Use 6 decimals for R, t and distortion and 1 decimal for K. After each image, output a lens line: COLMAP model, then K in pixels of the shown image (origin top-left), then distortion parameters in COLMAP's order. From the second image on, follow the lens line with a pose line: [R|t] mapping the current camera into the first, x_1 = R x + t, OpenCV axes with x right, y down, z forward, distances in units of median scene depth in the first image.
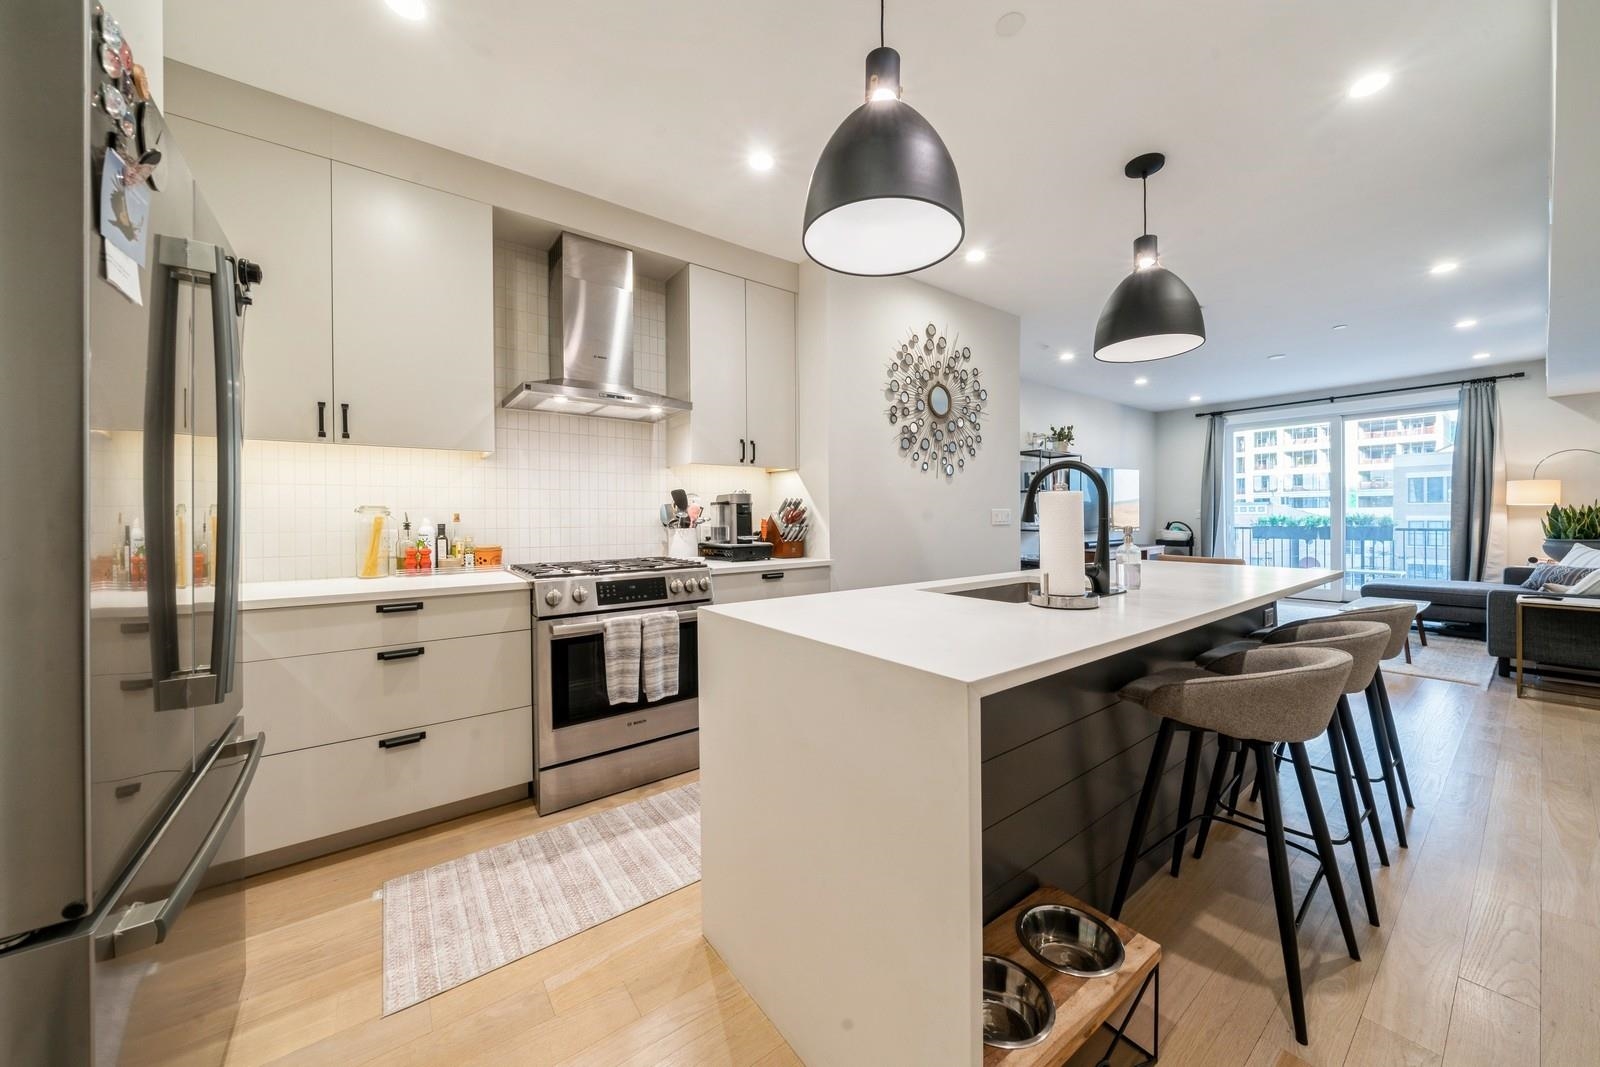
lens RADIAL K [[561.4, 0, 816.3], [0, 561.4, 526.2], [0, 0, 1]] dist [-0.008966, 0.000144]
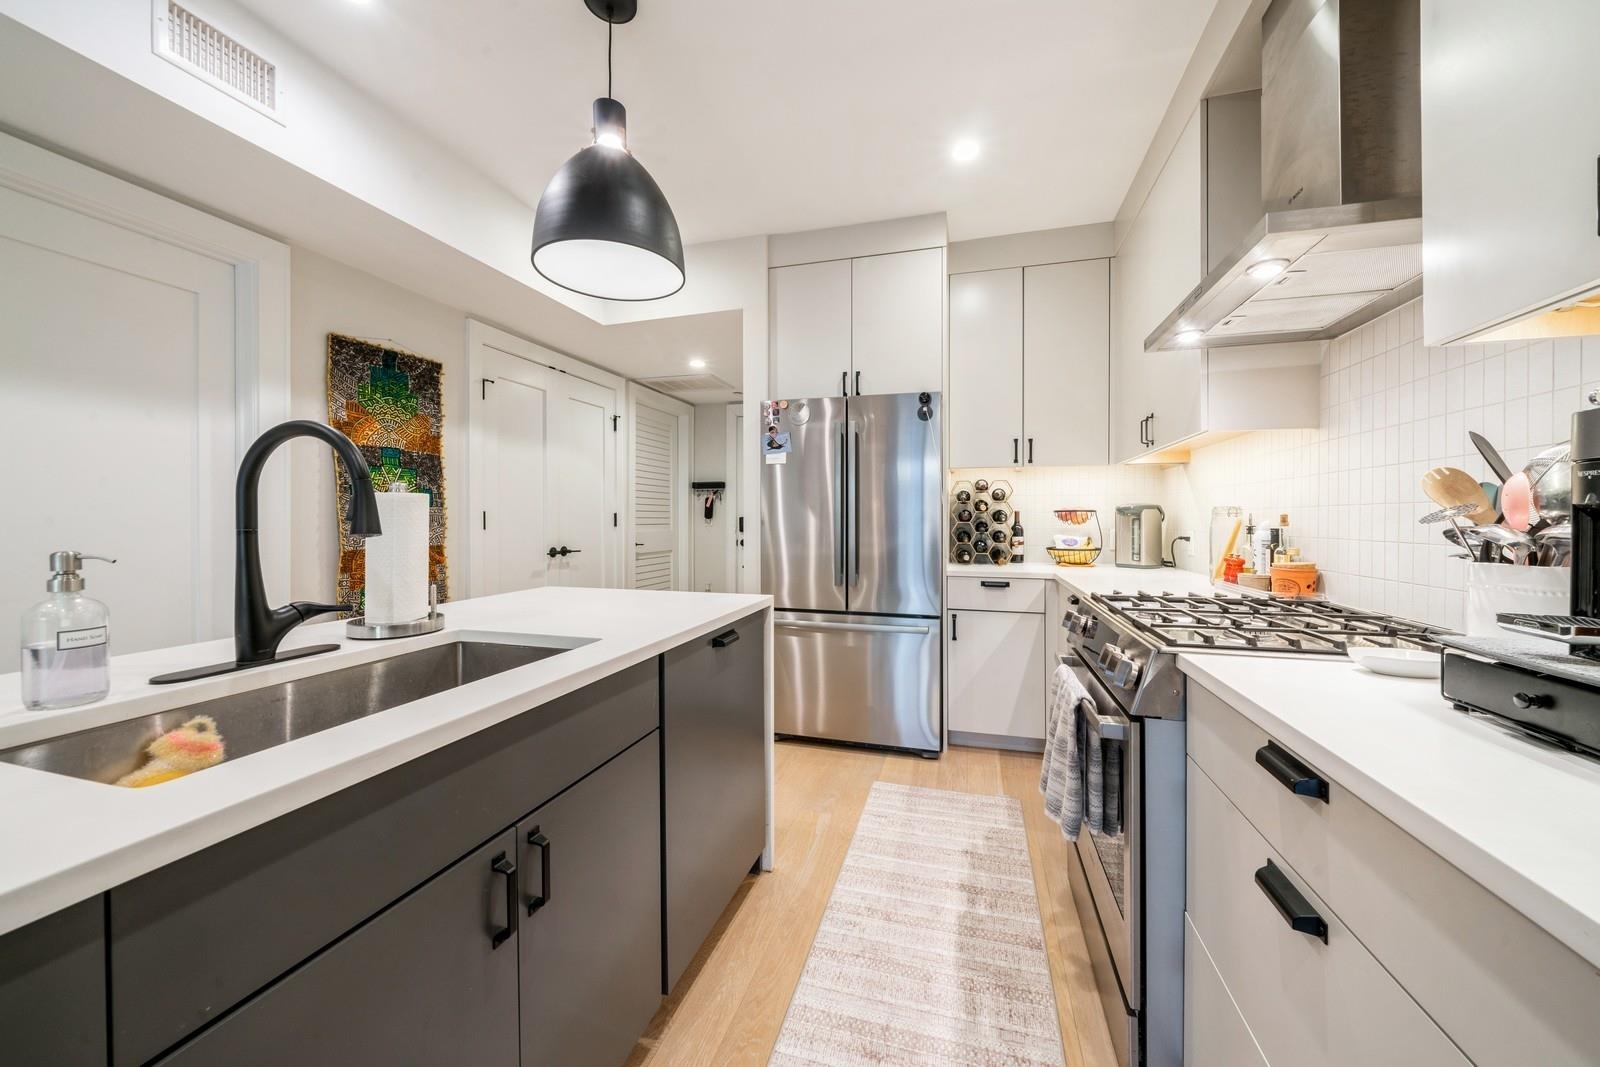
lens RADIAL K [[561.4, 0, 813.5], [0, 561.4, 517.7], [0, 0, 1]] dist [-0.008966, 0.000144]
pose [[-0.802164, 0.006602, -0.597067, 0.243621], [-0.004502, 0.999844, 0.017104, -0.025729], [0.597086, 0.016409, -0.802009, 1.098514]]
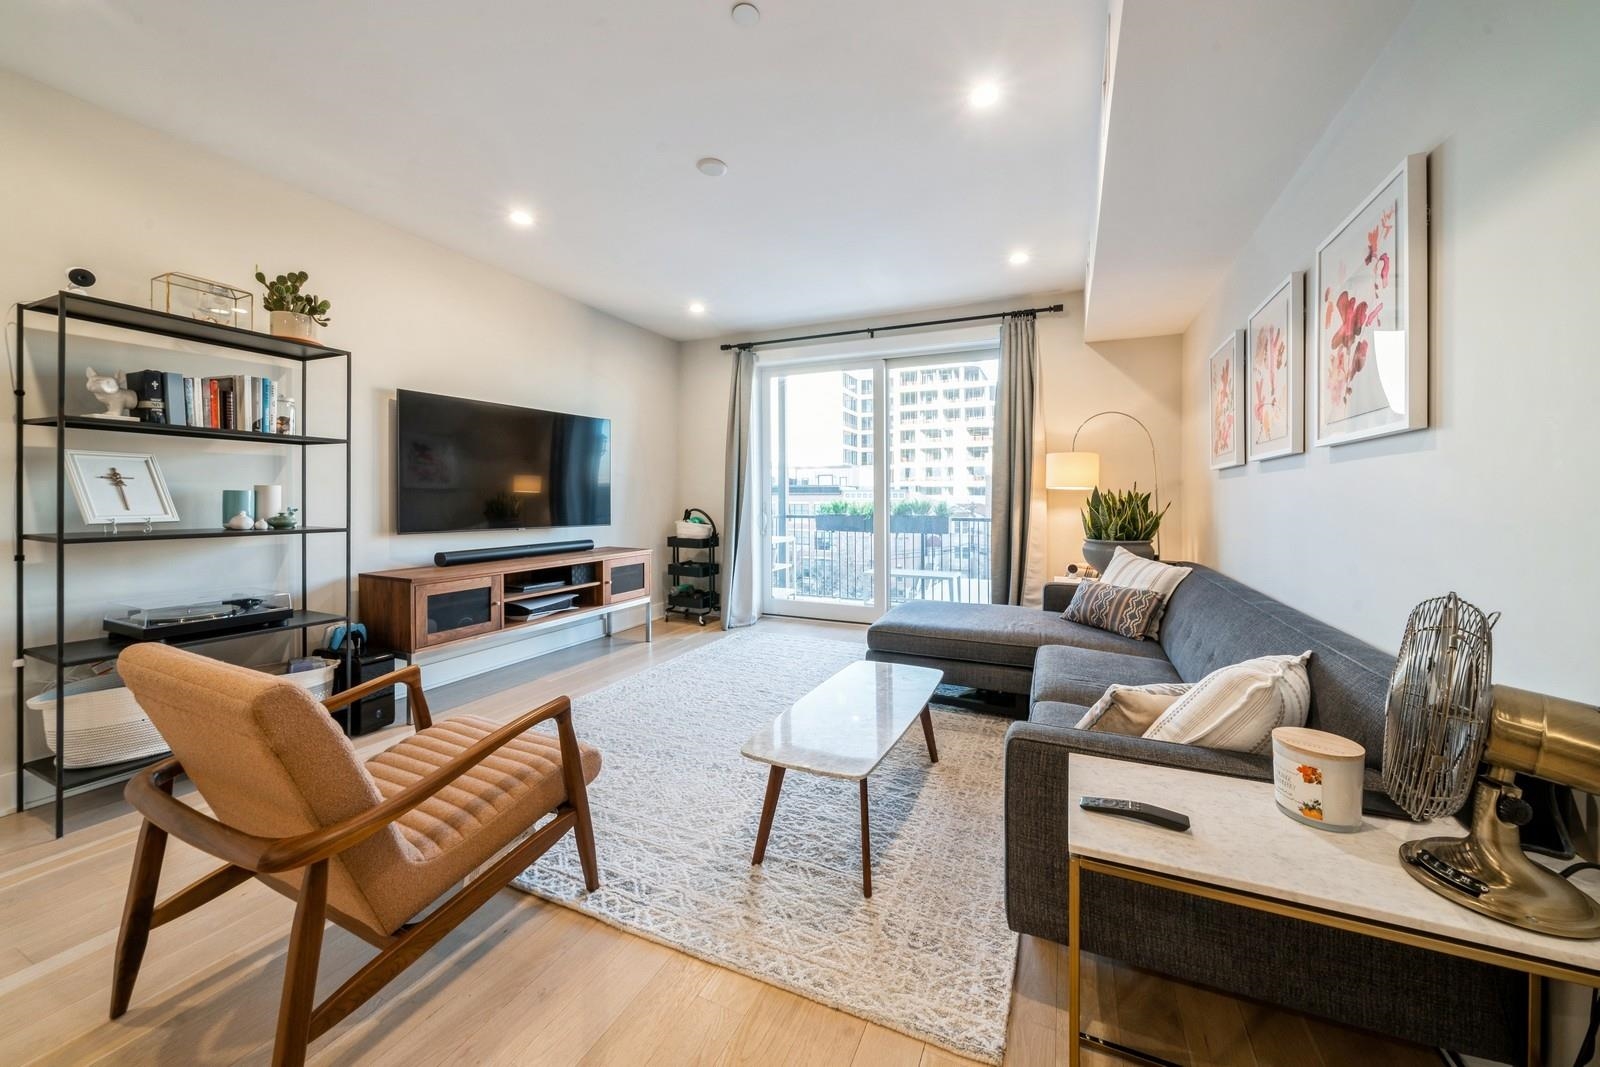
lens RADIAL K [[561.4, 0, 824.6], [0, 561.4, 500.8], [0, 0, 1]] dist [-0.008966, 0.000144]
pose [[0.868446, 0.009670, 0.495690, 1.290381], [-0.002998, 0.999894, -0.014255, -0.024337], [-0.495775, 0.010894, 0.868382, 1.036024]]
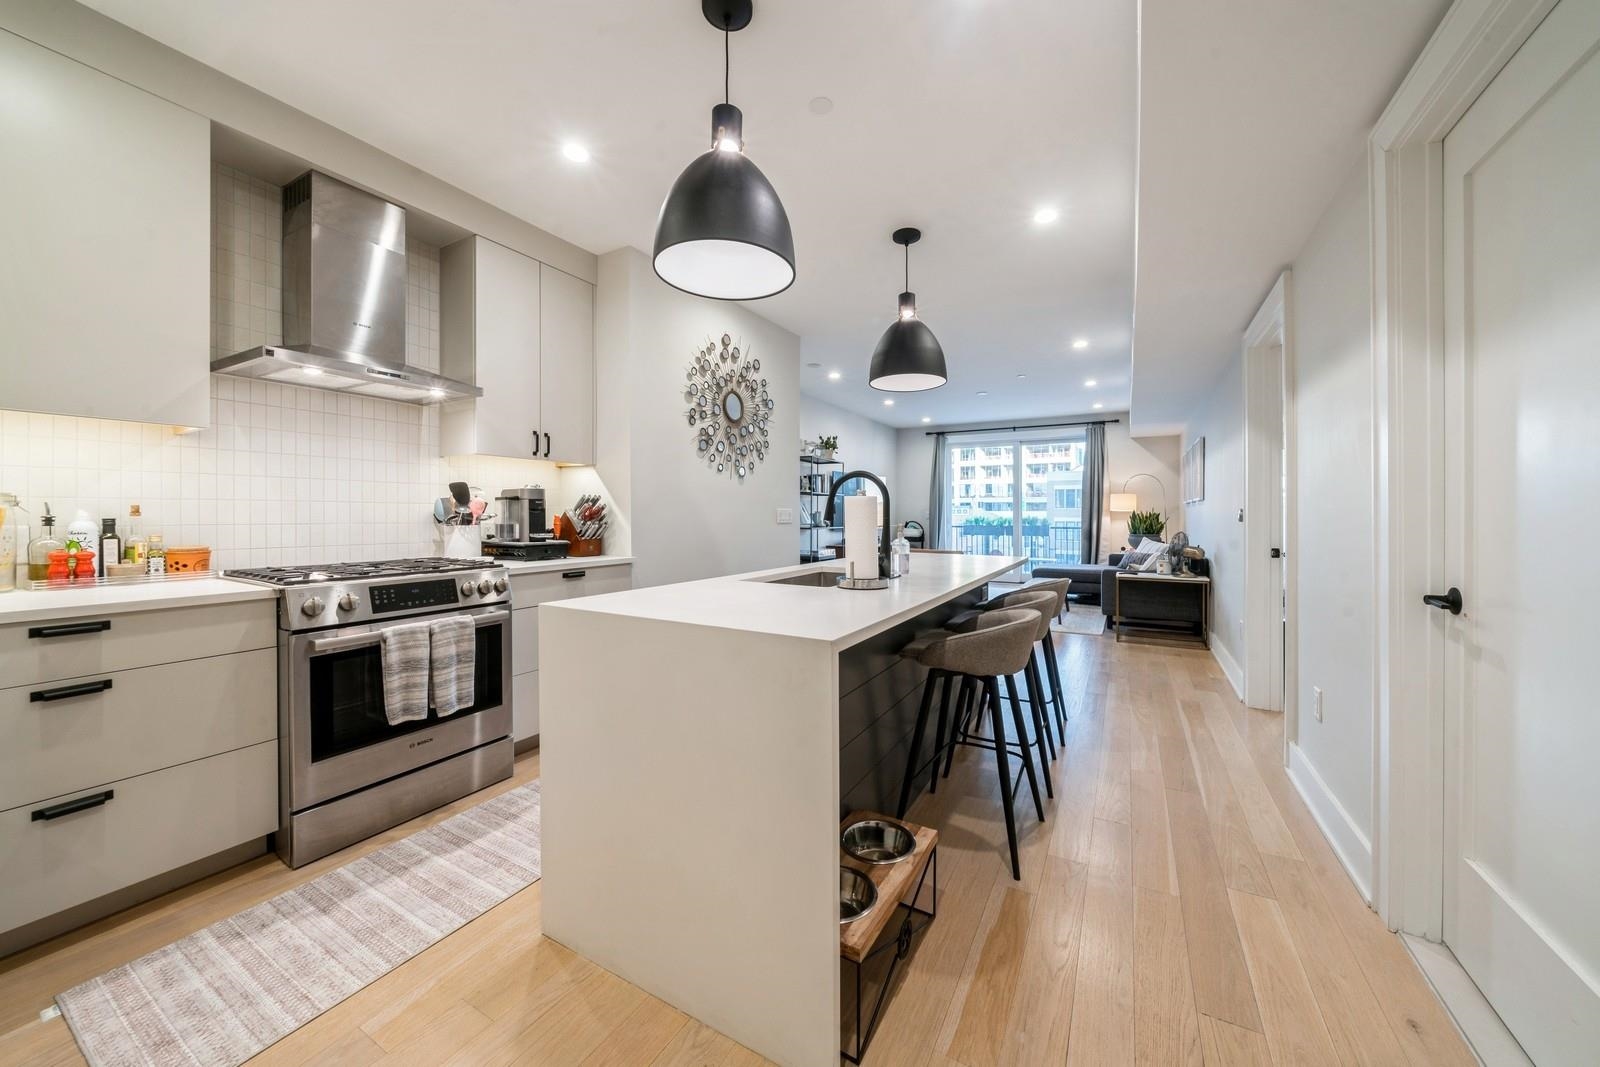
lens RADIAL K [[561.4, 0, 815.3], [0, 561.4, 522.0], [0, 0, 1]] dist [-0.008966, 0.000144]
pose [[0.915800, 0.004689, 0.401607, -0.087554], [-0.002971, 0.999984, -0.004902, 0.001165], [-0.401623, 0.003296, 0.915799, -0.057907]]
